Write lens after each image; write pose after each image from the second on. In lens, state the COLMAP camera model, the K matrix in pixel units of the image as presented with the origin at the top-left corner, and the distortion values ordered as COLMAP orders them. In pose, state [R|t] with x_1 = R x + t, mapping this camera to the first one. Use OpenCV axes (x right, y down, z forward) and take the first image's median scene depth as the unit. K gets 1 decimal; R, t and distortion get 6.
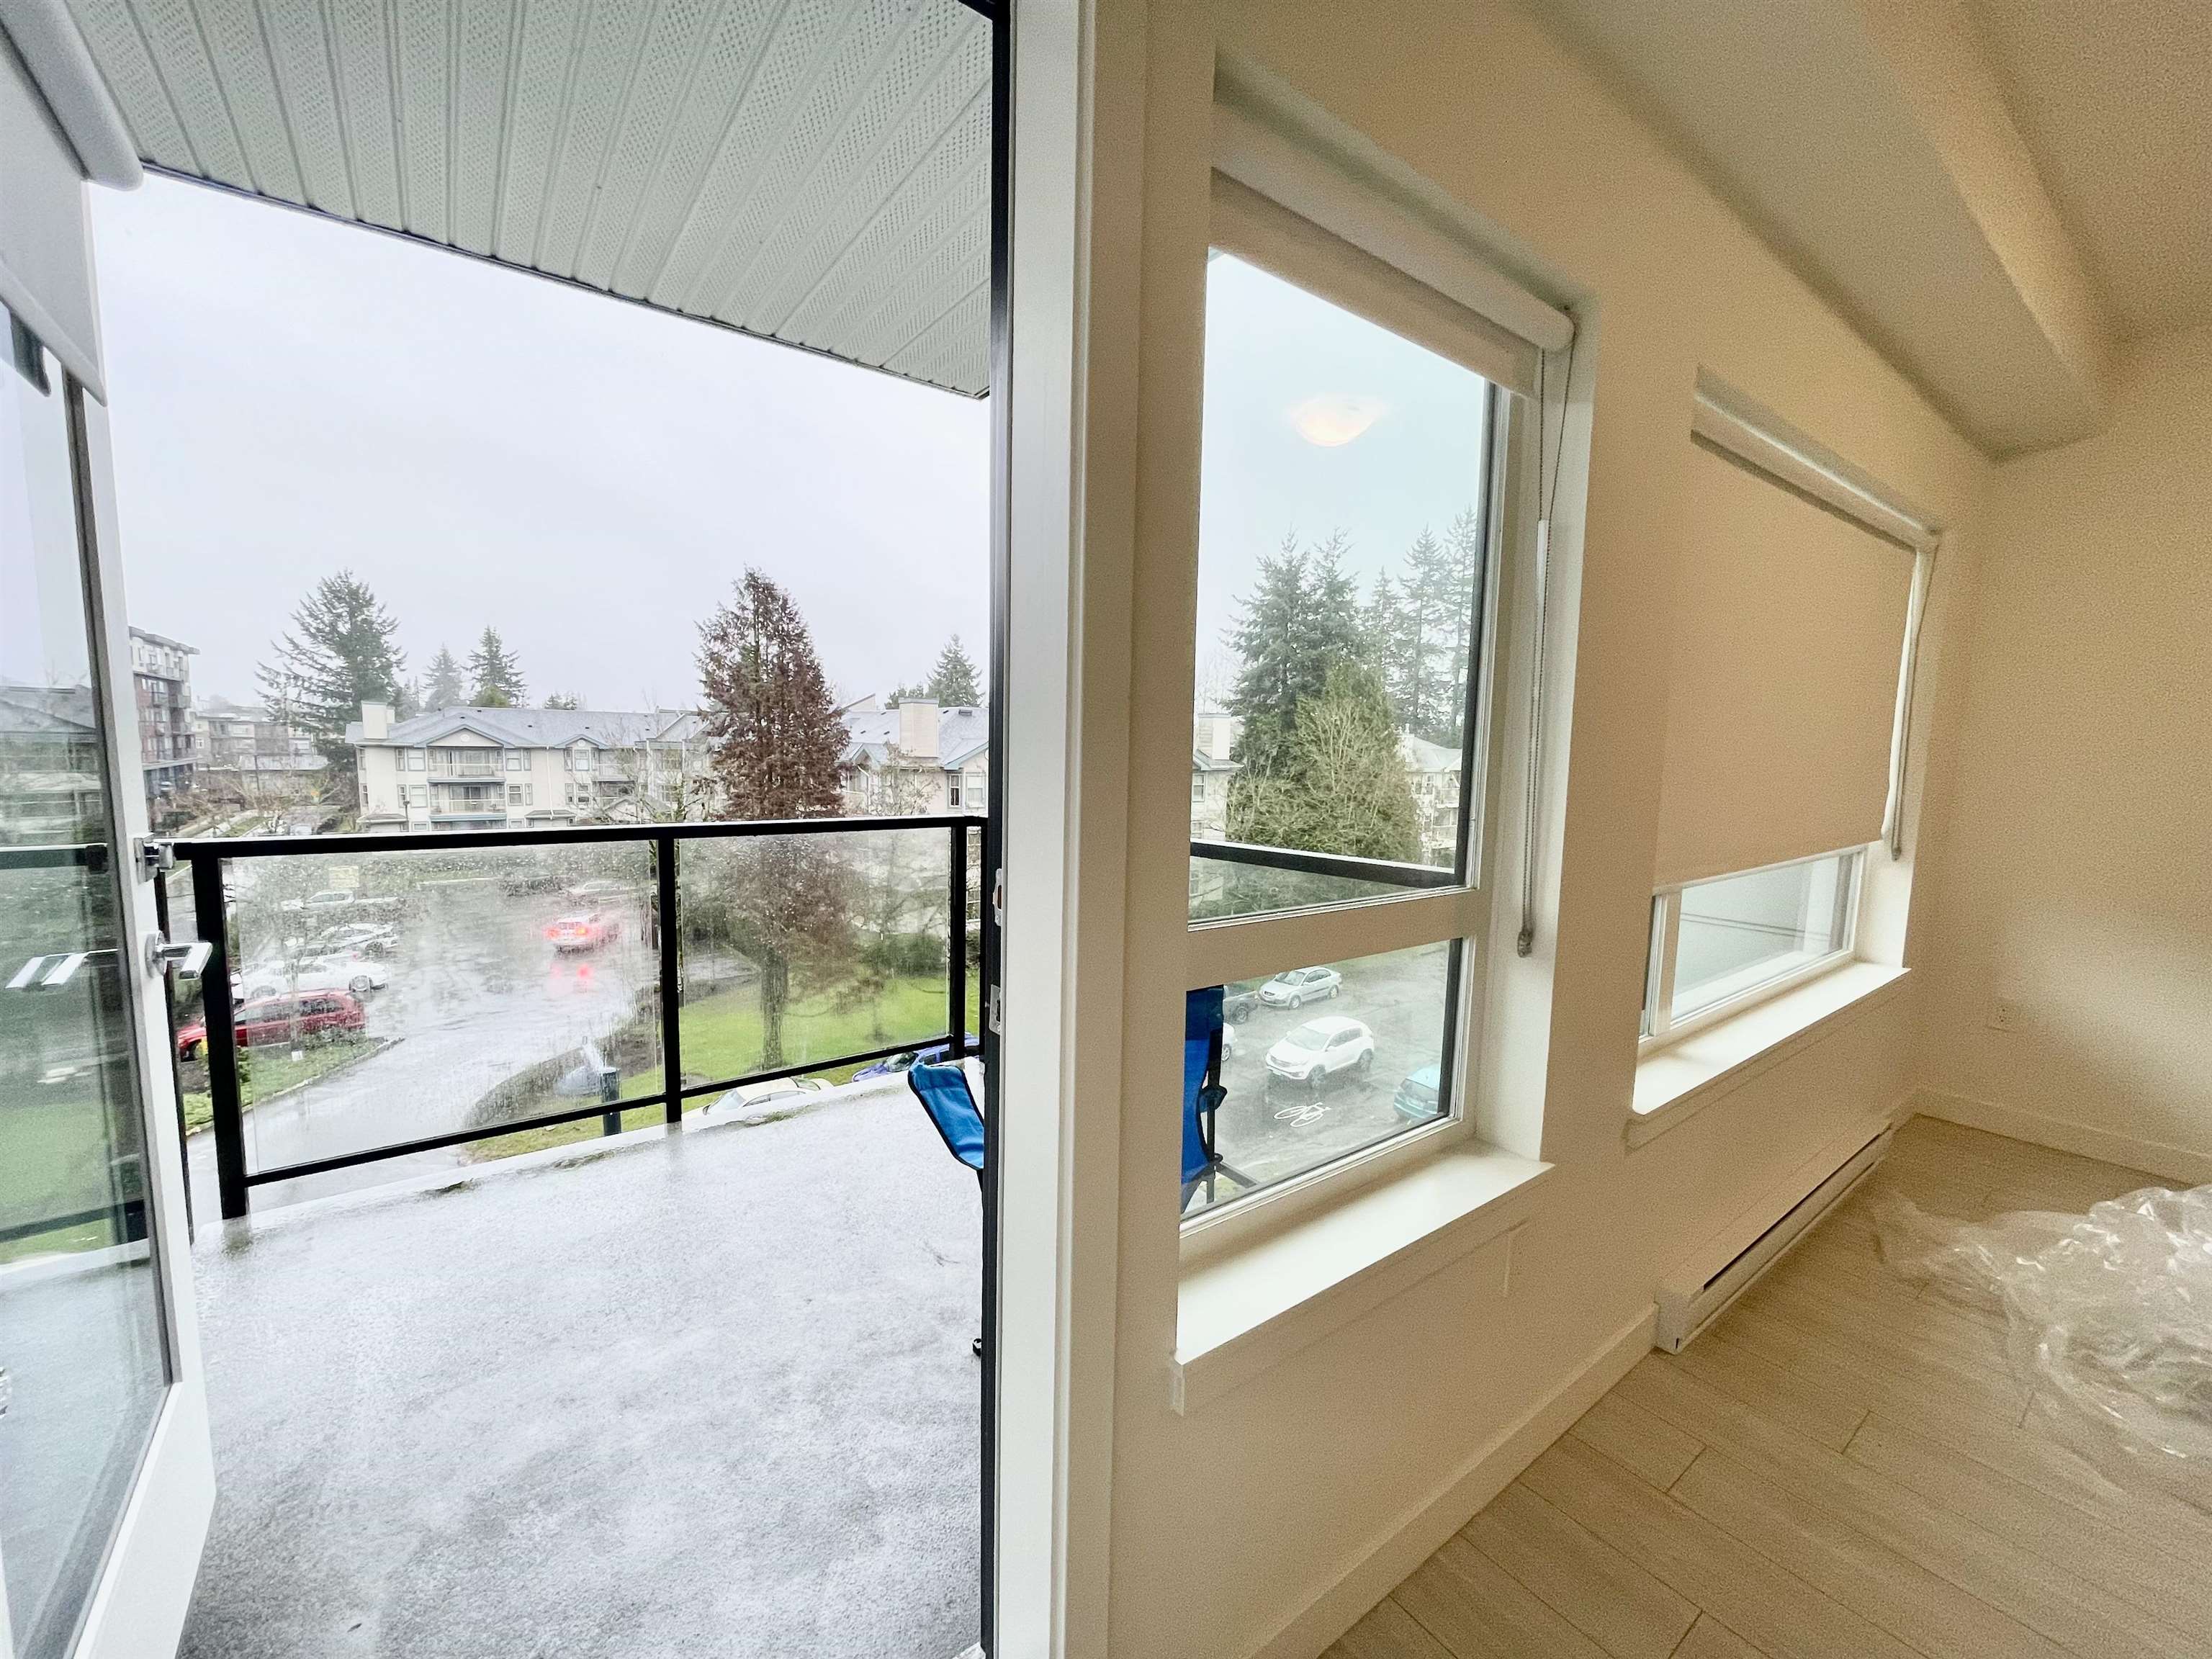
lens RADIAL K [[875.7, 0, 1089.4], [0, 875.7, 839.7], [0, 0, 1]] dist [0.003305, 0.000383]
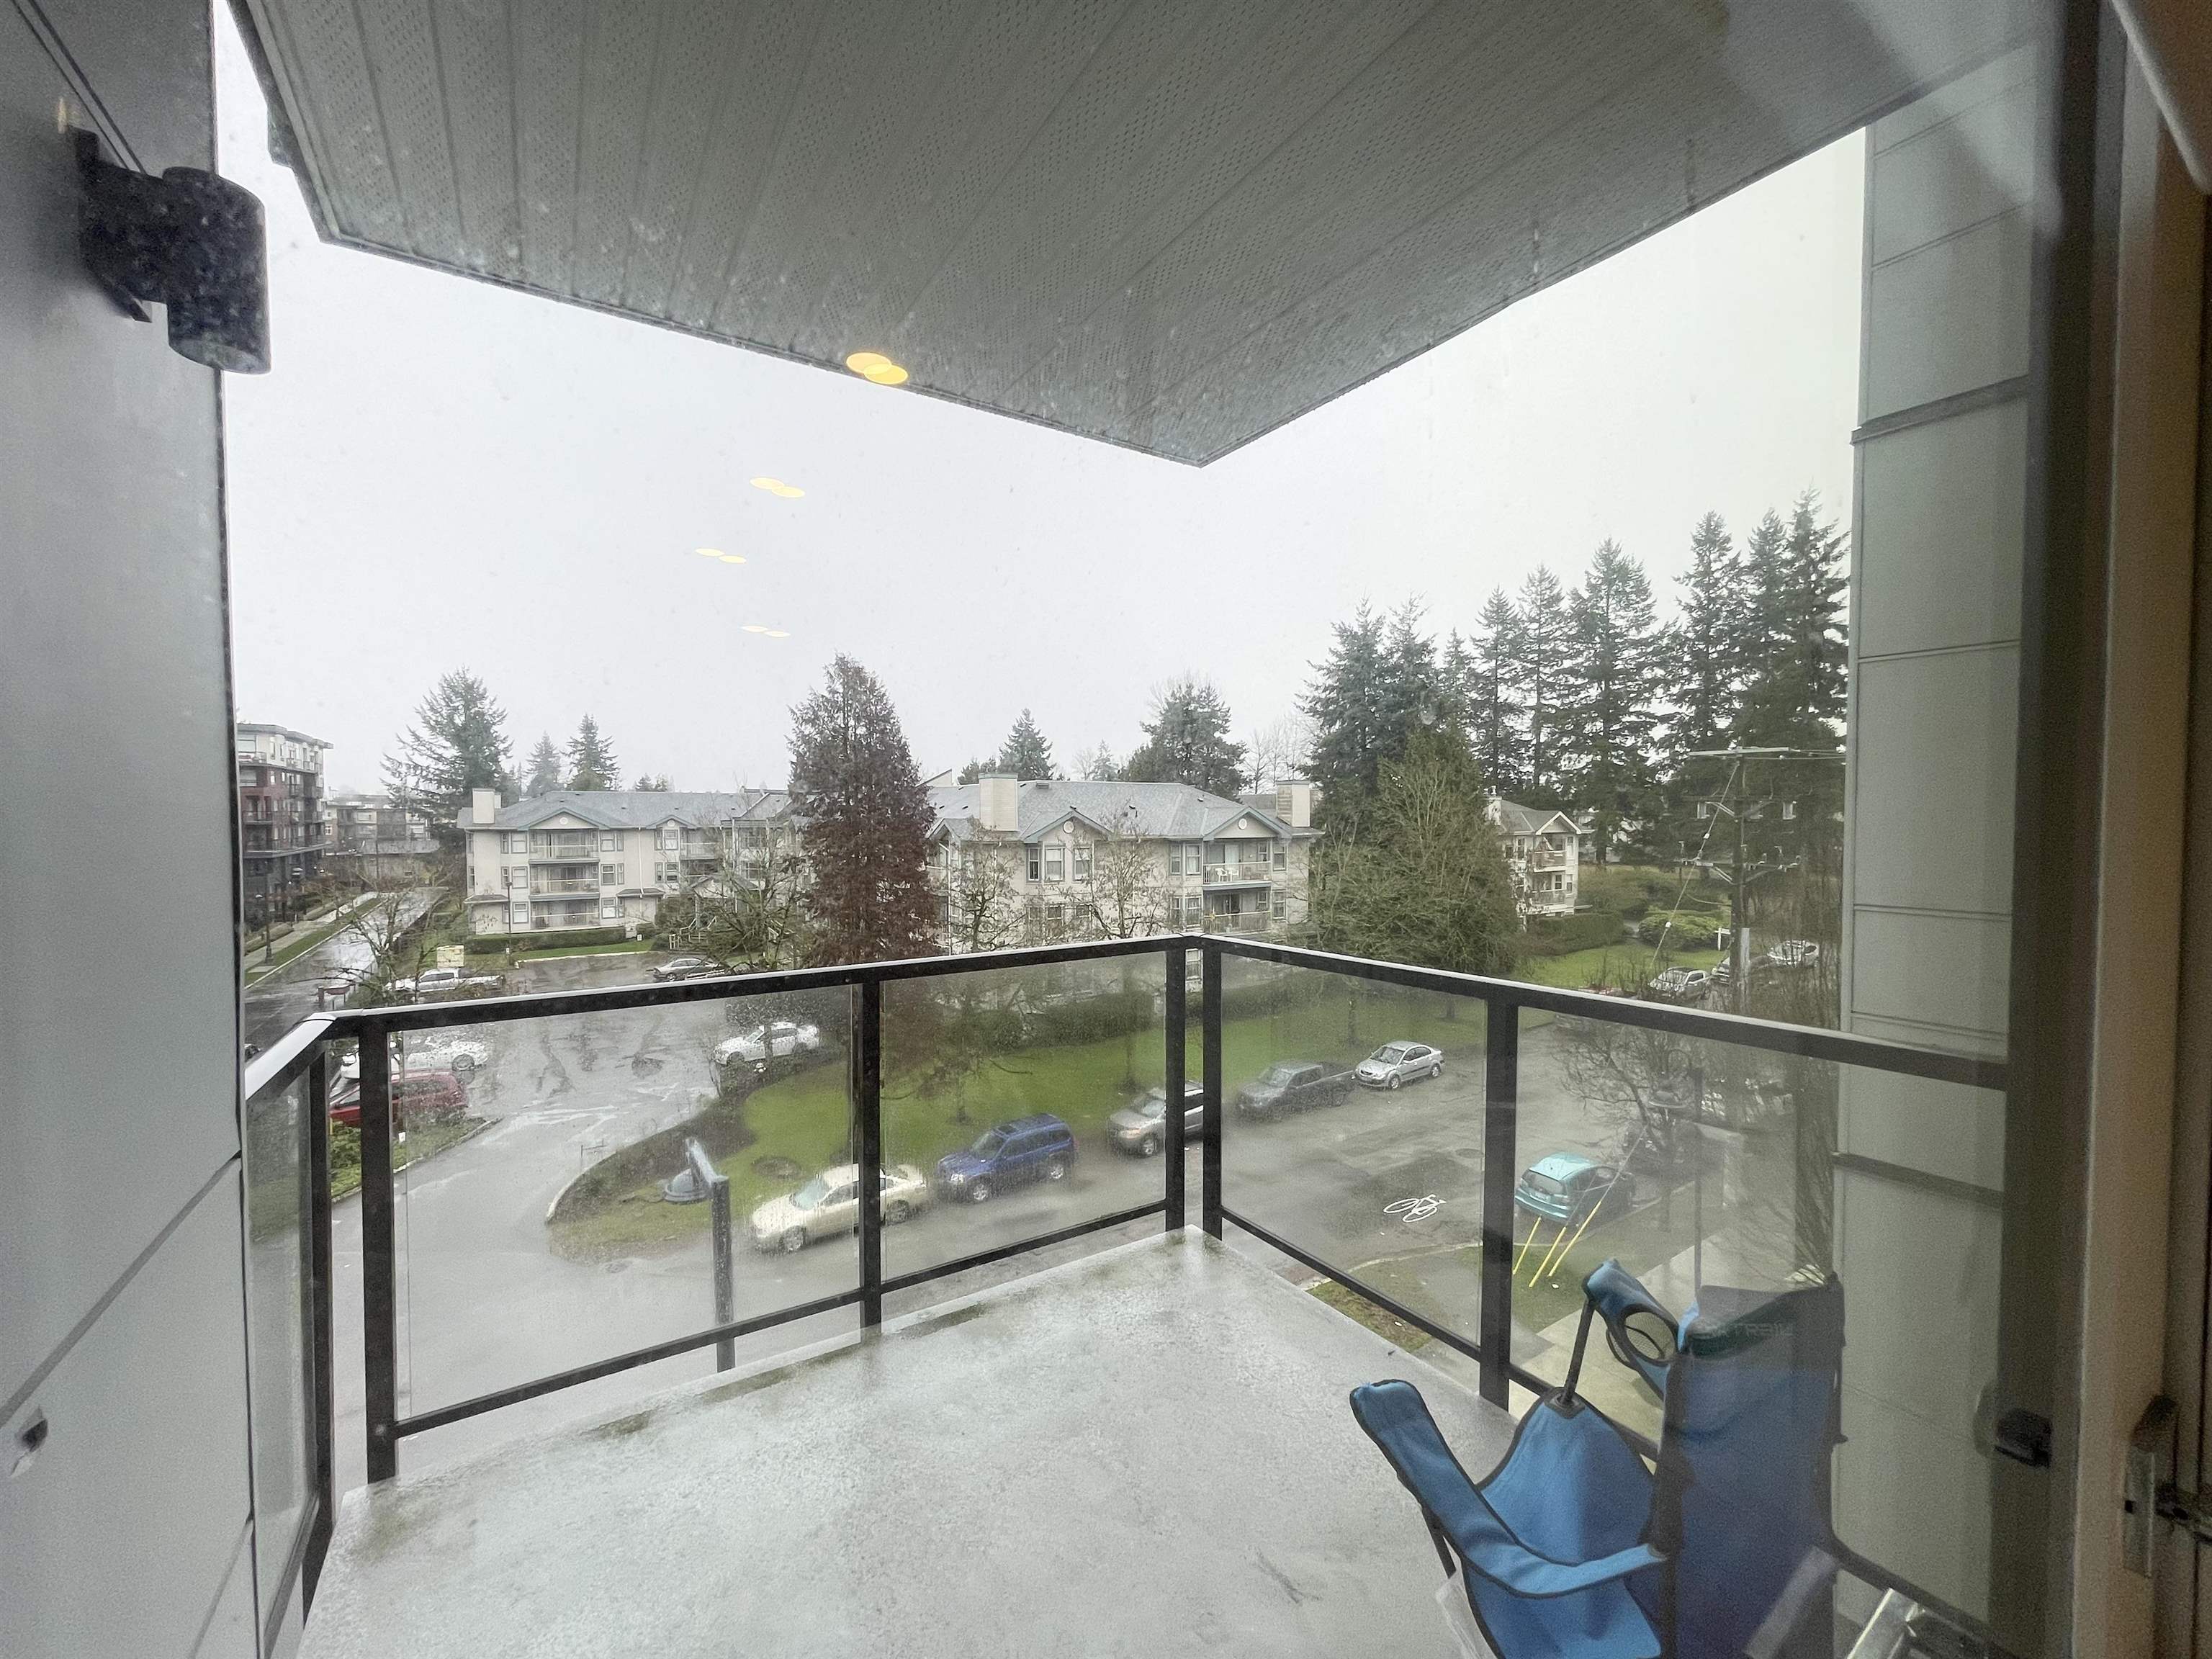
lens RADIAL K [[875.7, 0, 1086.6], [0, 875.7, 836.6], [0, 0, 1]] dist [0.003305, 0.000383]
pose [[0.996947, -0.019853, -0.075521, -0.013805], [0.013697, 0.996605, -0.081182, -0.004342], [0.076877, 0.079900, 0.993834, 0.010703]]
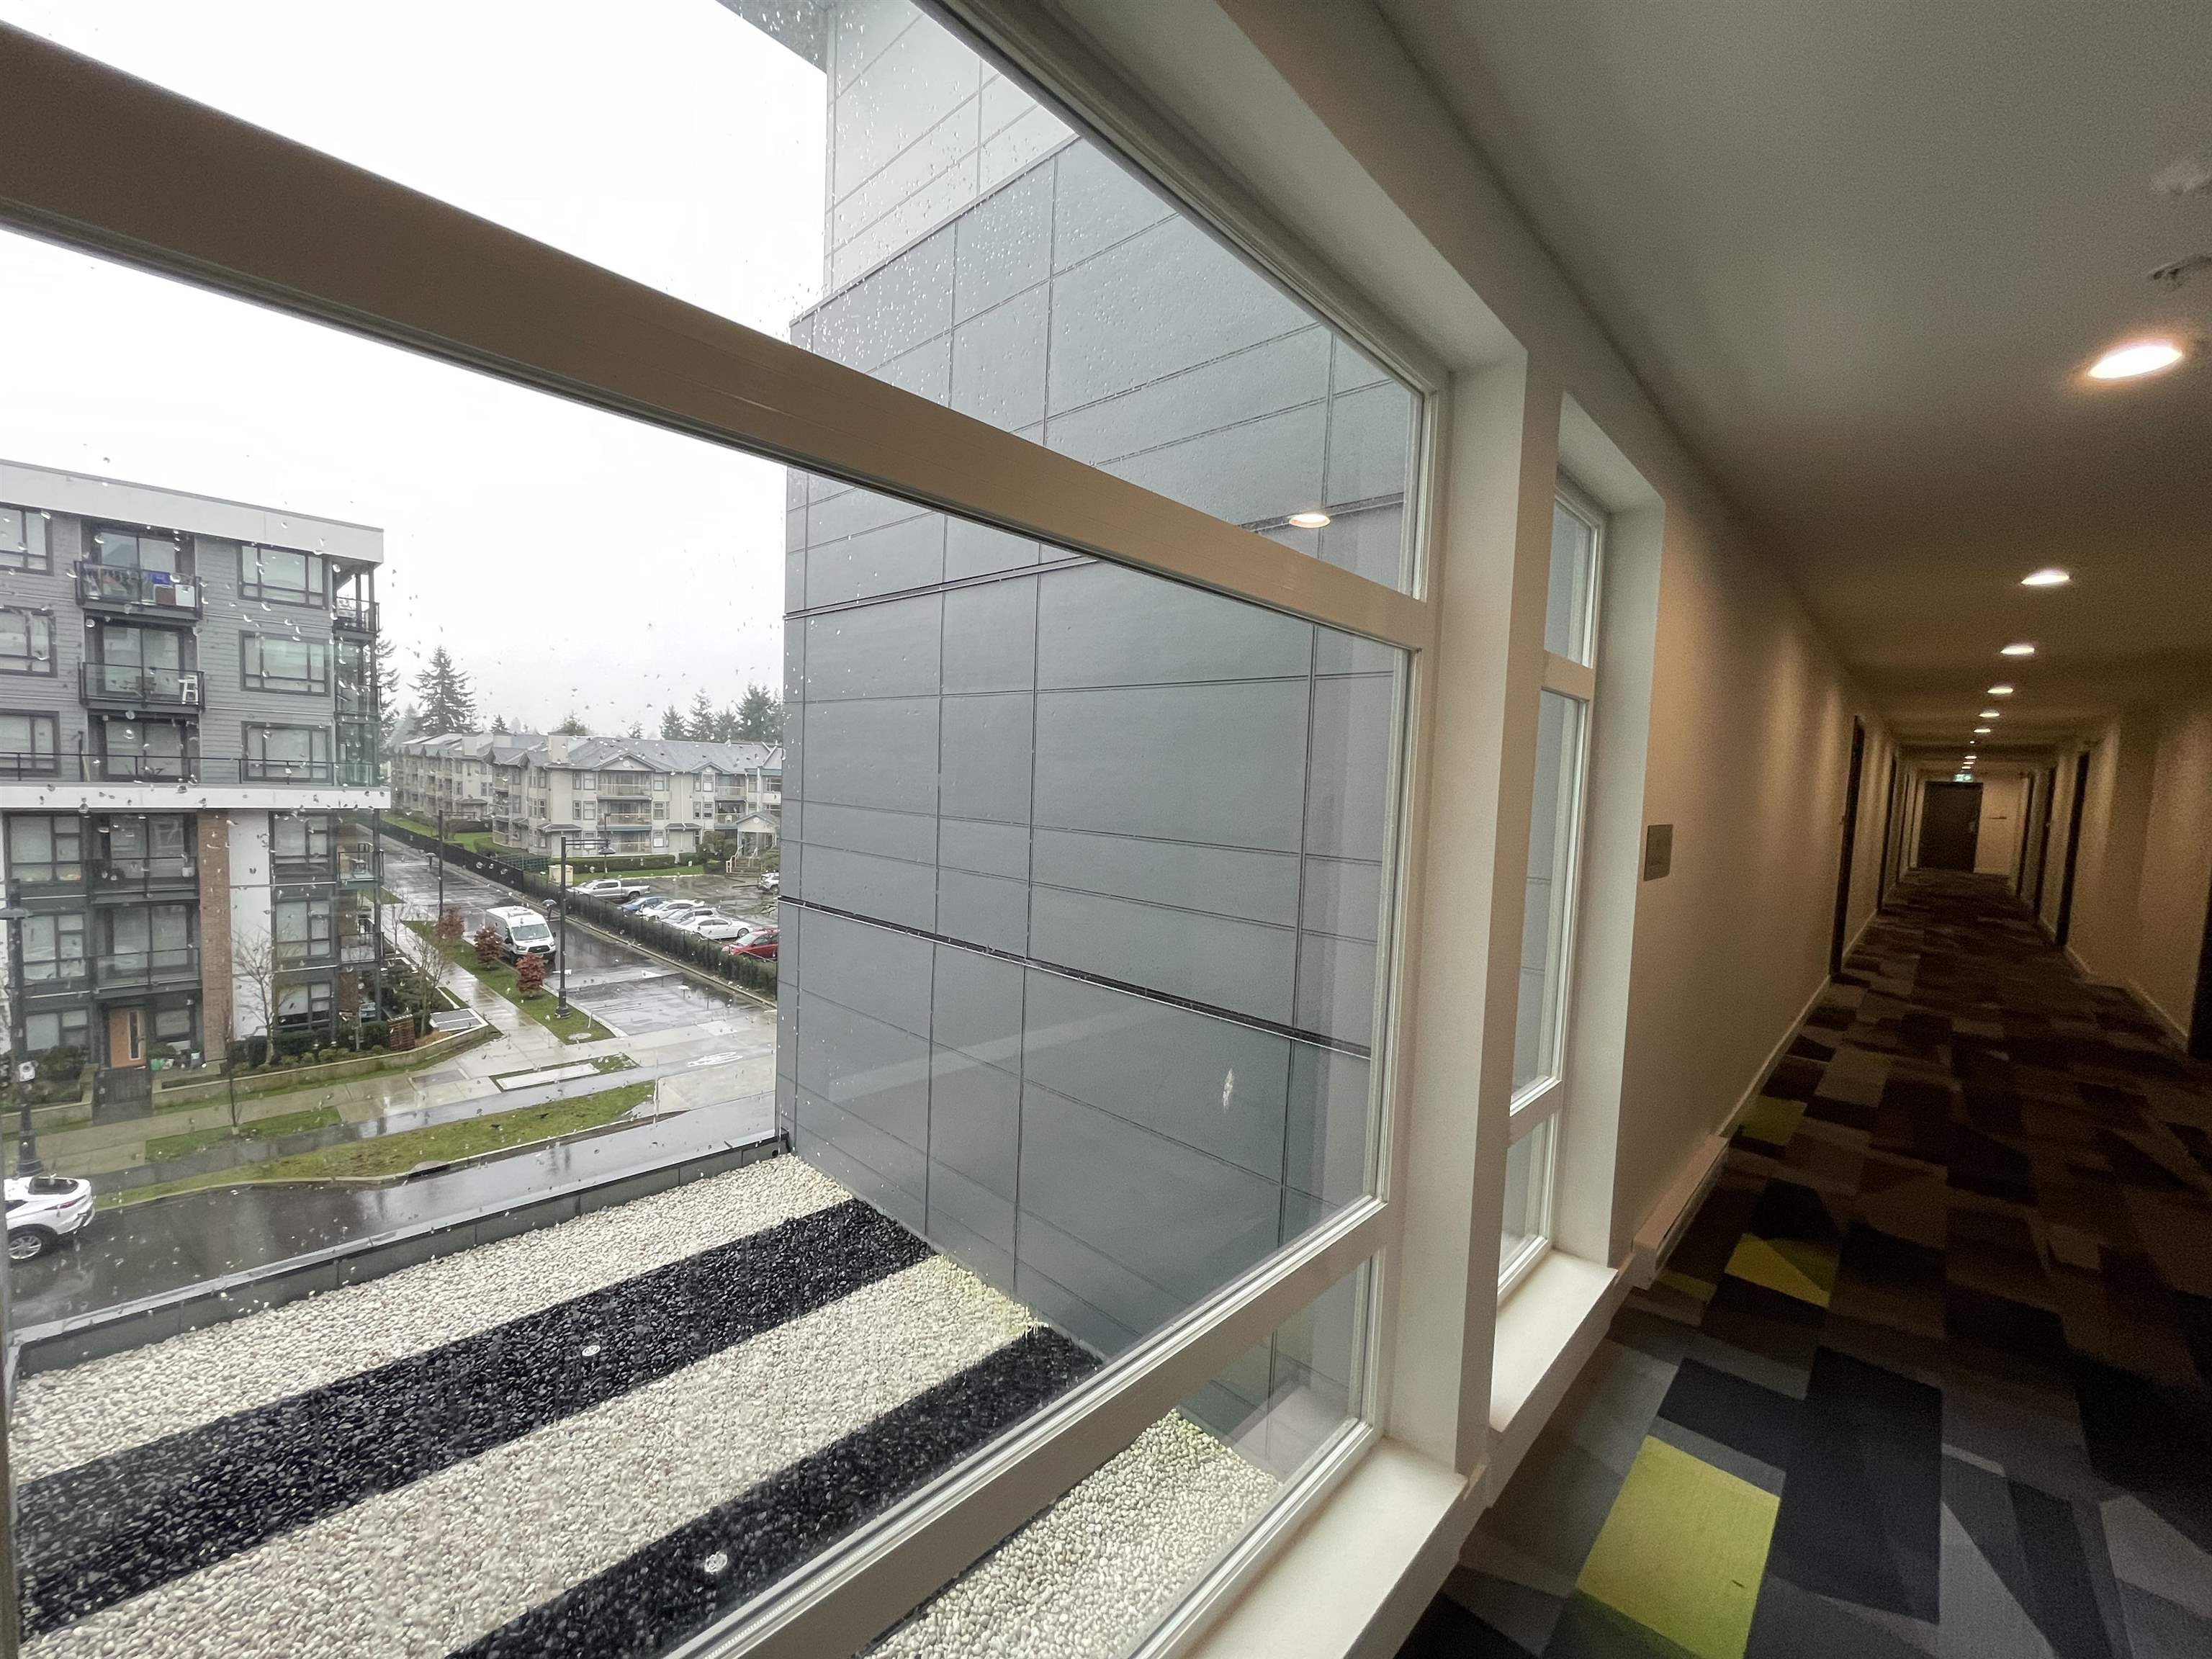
lens RADIAL K [[875.7, 0, 1094.5], [0, 875.7, 860.3], [0, 0, 1]] dist [0.003305, 0.000383]
pose [[0.984732, 0.003106, 0.174052, -0.323698], [-0.001672, 0.999963, -0.008384, 0.034848], [-0.174071, 0.007965, 0.984701, -0.391503]]
